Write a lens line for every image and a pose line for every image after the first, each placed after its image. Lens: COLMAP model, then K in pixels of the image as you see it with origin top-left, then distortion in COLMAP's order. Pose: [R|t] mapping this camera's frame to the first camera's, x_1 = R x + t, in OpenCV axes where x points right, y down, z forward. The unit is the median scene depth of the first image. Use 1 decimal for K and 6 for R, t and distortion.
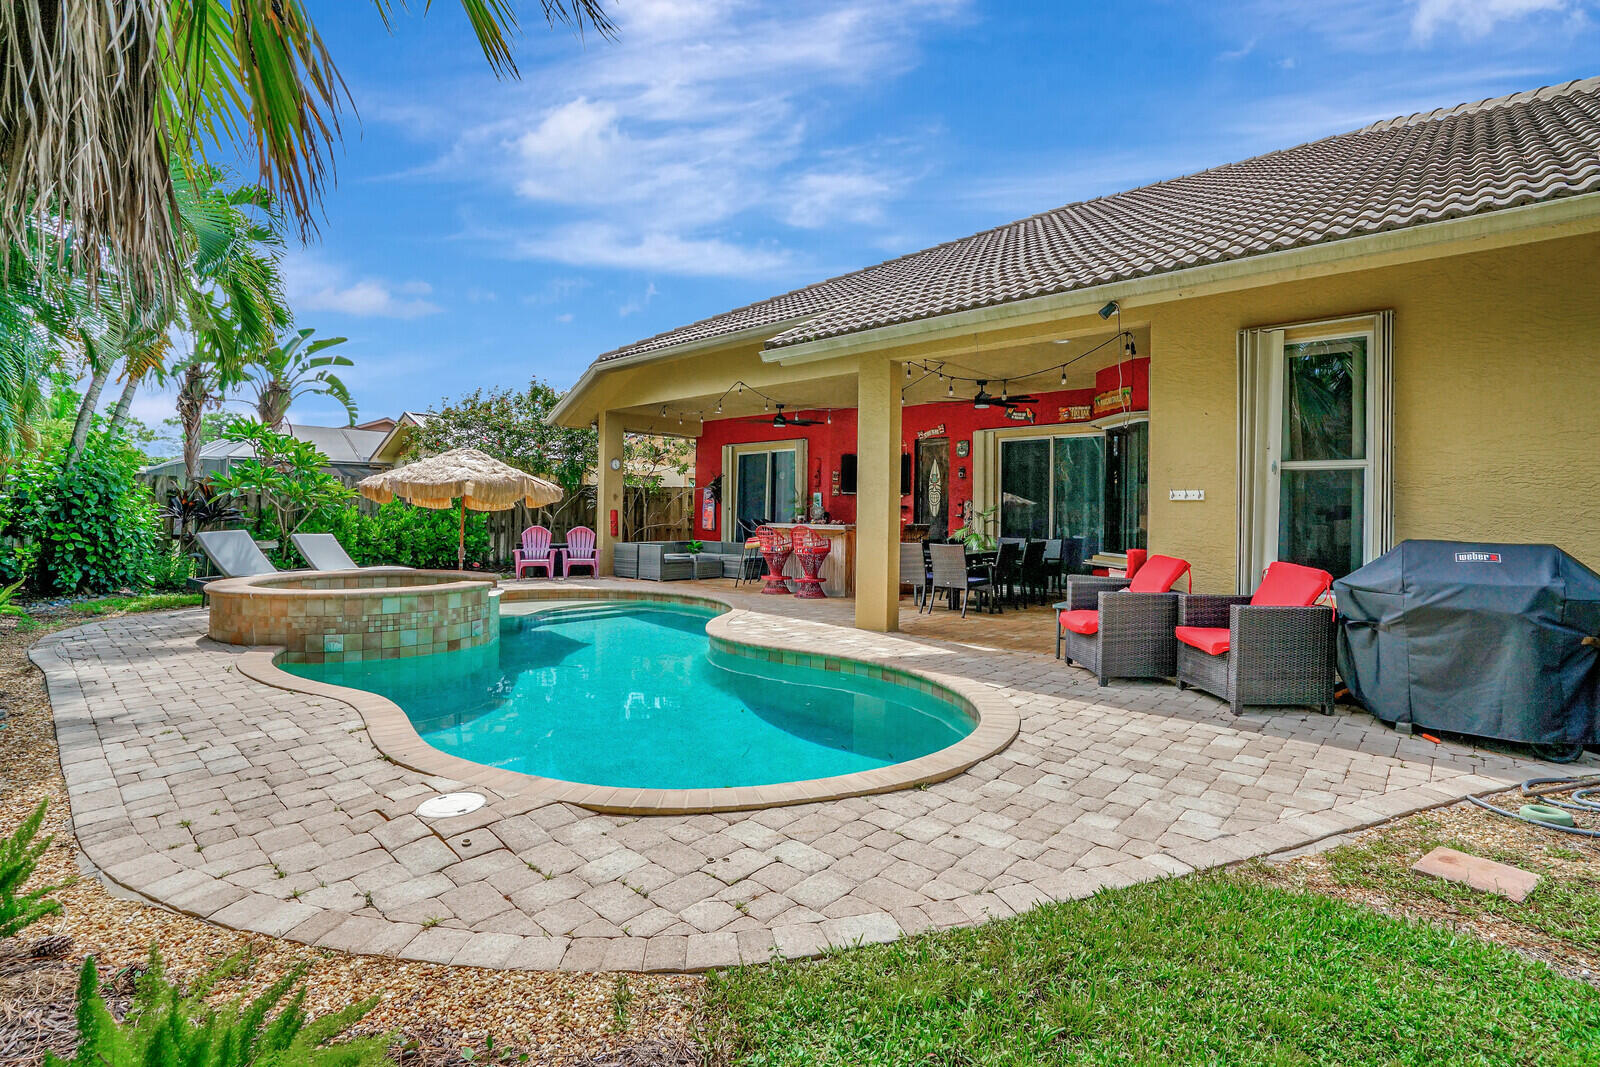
lens RADIAL K [[750.9, 0, 811.2], [0, 750.9, 557.5], [0, 0, 1]] dist [-0.078401, 0.022405]
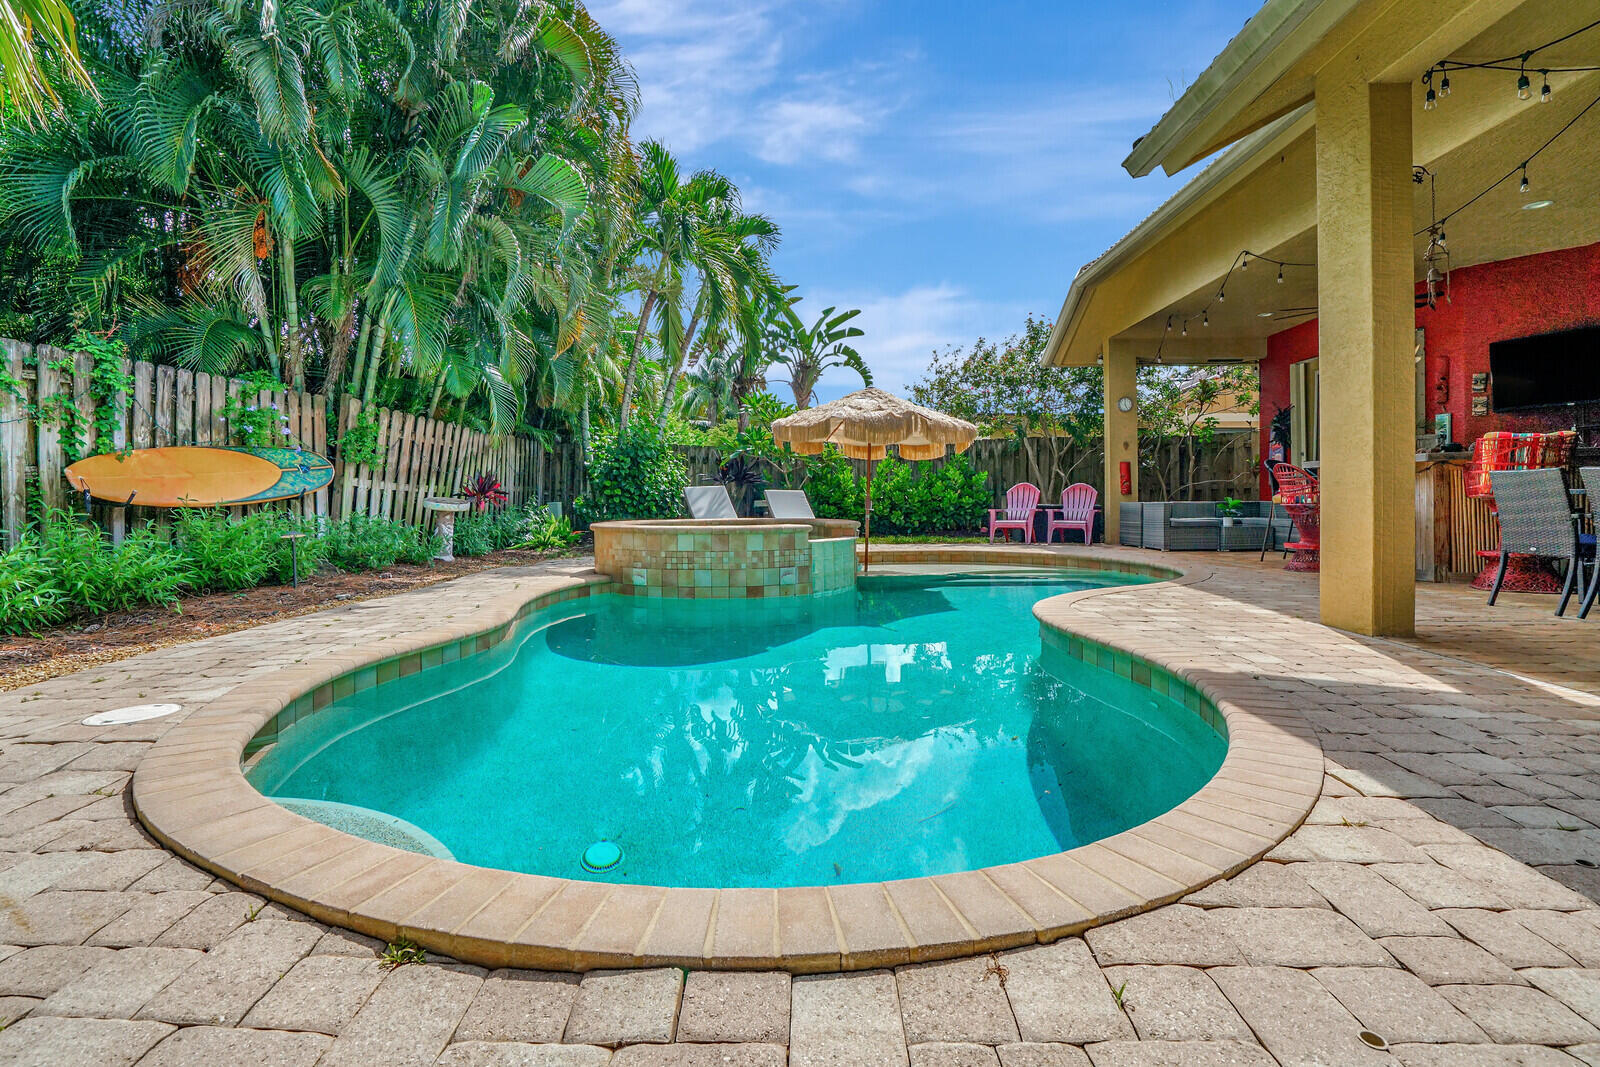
lens RADIAL K [[760.0, 0, 790.8], [0, 760.0, 523.1], [0, 0, 1]] dist [-0.046804, 0.024199]
pose [[0.639339, 0.005210, -0.768907, 0.196646], [-0.026552, 0.999530, -0.015305, 0.035911], [0.768466, 0.030201, 0.639177, 0.326790]]
